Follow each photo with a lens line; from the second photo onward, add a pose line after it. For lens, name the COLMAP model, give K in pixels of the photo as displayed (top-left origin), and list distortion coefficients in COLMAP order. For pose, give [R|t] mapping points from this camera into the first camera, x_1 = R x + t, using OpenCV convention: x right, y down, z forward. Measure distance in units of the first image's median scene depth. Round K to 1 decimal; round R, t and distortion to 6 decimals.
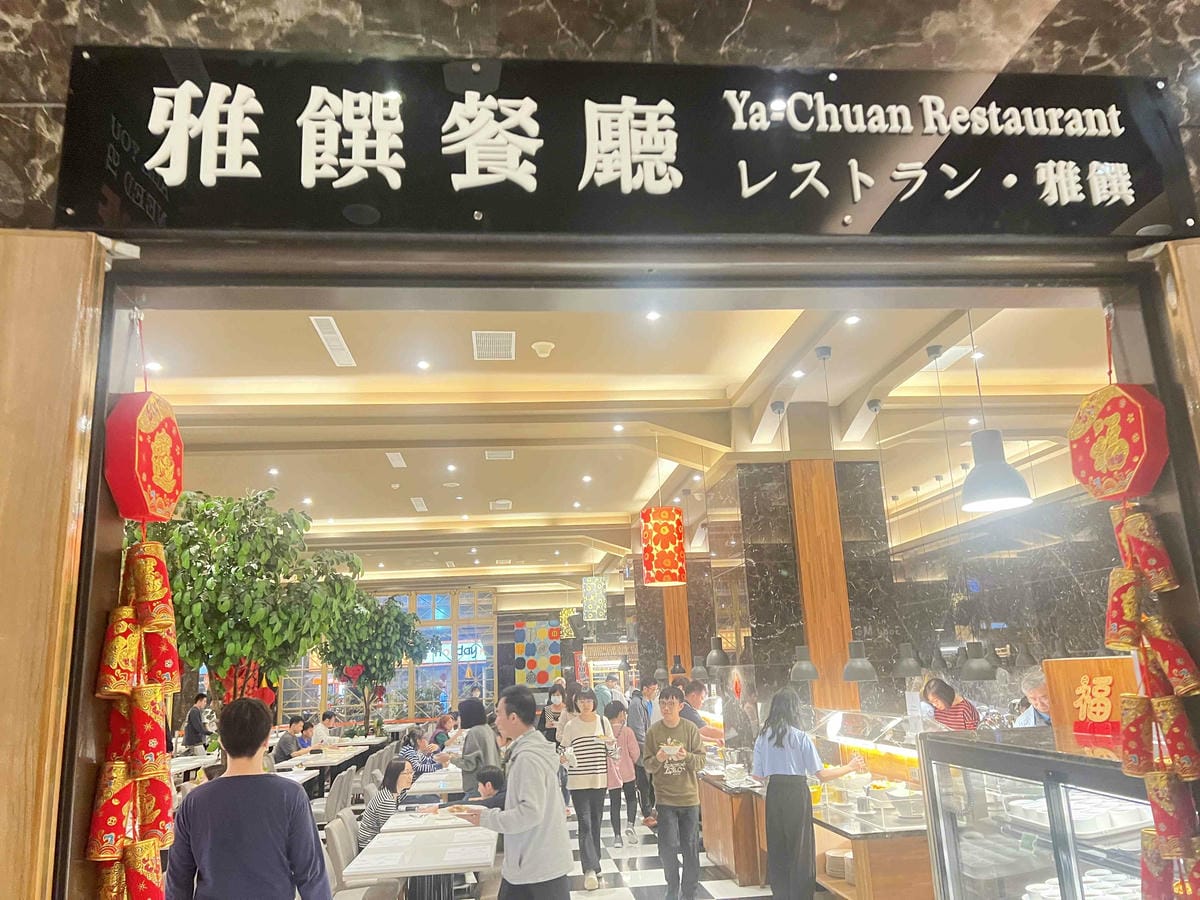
lens RADIAL K [[903.9, 0, 603.0], [0, 903.9, 449.9], [0, 0, 1]] dist [0.035518, -0.006388]
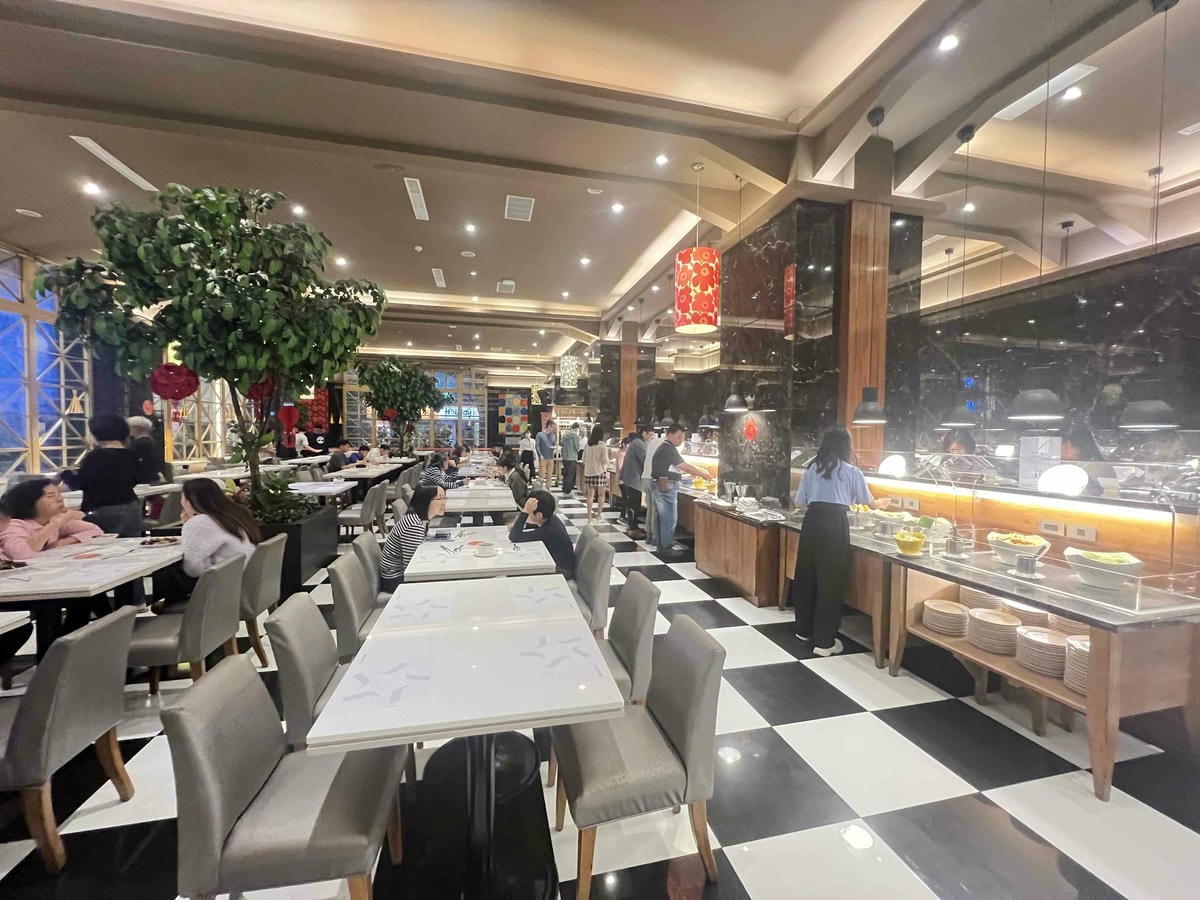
lens RADIAL K [[480.9, 0, 599.1], [0, 480.9, 452.3], [0, 0, 1]] dist [0.002265, 0.000440]
pose [[0.989233, 0.049791, 0.137621, -0.085524], [-0.085640, 0.959480, 0.268448, 0.116533], [-0.118678, -0.277343, 0.953413, 0.366924]]
